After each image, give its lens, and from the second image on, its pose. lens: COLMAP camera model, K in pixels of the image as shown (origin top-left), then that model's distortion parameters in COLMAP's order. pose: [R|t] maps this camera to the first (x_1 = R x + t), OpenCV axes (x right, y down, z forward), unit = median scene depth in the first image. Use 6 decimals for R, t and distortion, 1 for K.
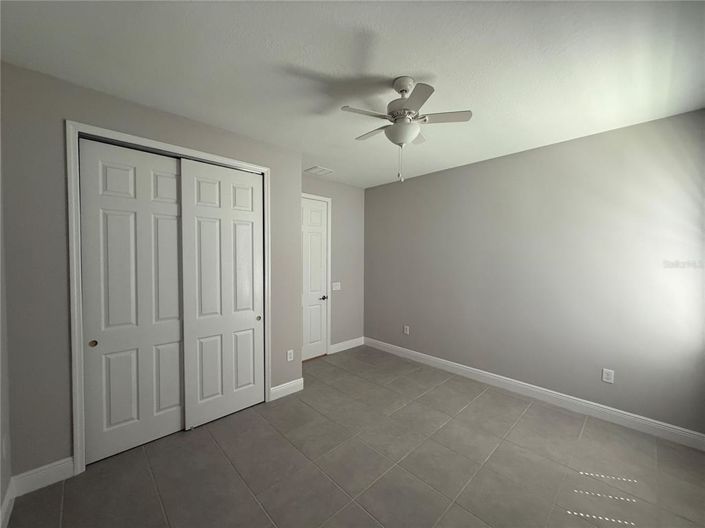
lens RADIAL K [[286.6, 0, 352.5], [0, 286.6, 264.0], [0, 0, 1]] dist [-0.000820, -0.000147]
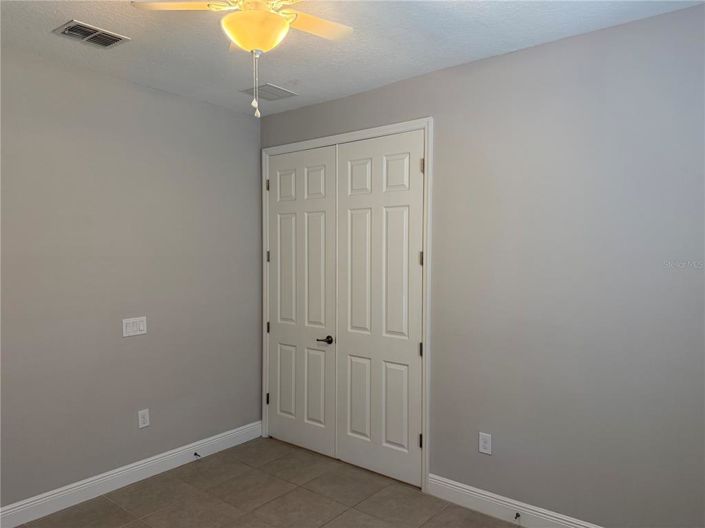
lens RADIAL K [[505.0, 0, 352.5], [0, 505.0, 264.0], [0, 0, 1]] dist [0.000475, -0.005891]
pose [[0.138367, 0.019393, -0.990191, 0.879279], [-0.040372, 0.999088, 0.013926, -0.024944], [0.989558, 0.038049, 0.139023, 0.786671]]
